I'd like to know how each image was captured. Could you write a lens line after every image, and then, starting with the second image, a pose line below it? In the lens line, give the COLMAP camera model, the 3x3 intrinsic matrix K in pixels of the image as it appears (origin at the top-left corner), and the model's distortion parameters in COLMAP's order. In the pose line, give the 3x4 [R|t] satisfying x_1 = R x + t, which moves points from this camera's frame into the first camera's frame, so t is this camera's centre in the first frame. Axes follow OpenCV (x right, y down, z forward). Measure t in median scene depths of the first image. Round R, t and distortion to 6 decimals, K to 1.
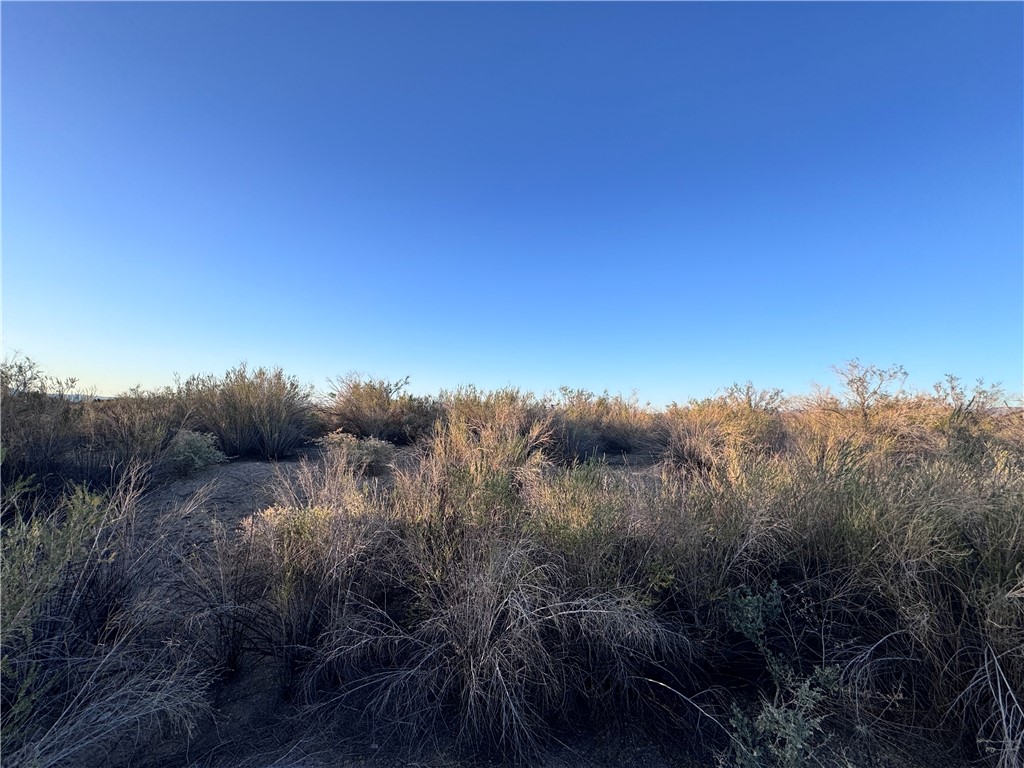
lens RADIAL K [[412.3, 0, 512.5], [0, 412.3, 384.1], [0, 0, 1]] dist [-0.002644, 0.000302]
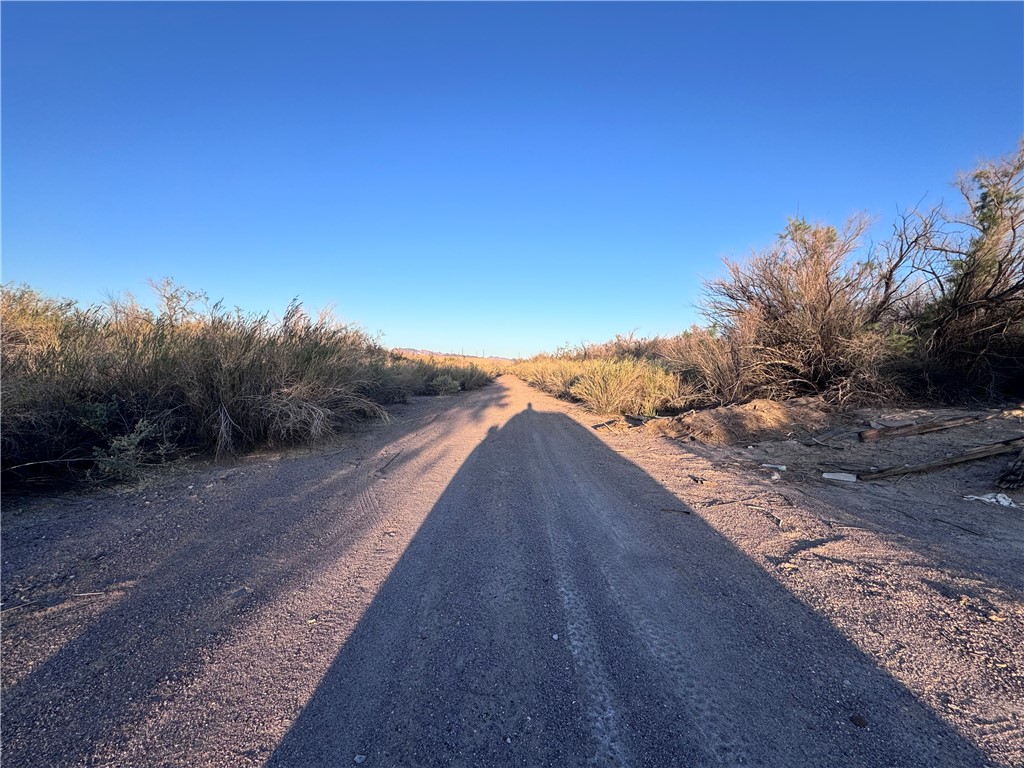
lens RADIAL K [[412.3, 0, 512.4], [0, 412.3, 380.4], [0, 0, 1]] dist [-0.002644, 0.000302]
pose [[0.152608, 0.023225, 0.988014, -0.149791], [-0.221933, 0.974996, 0.011360, -0.007088], [-0.963045, -0.221006, 0.153947, -0.157253]]
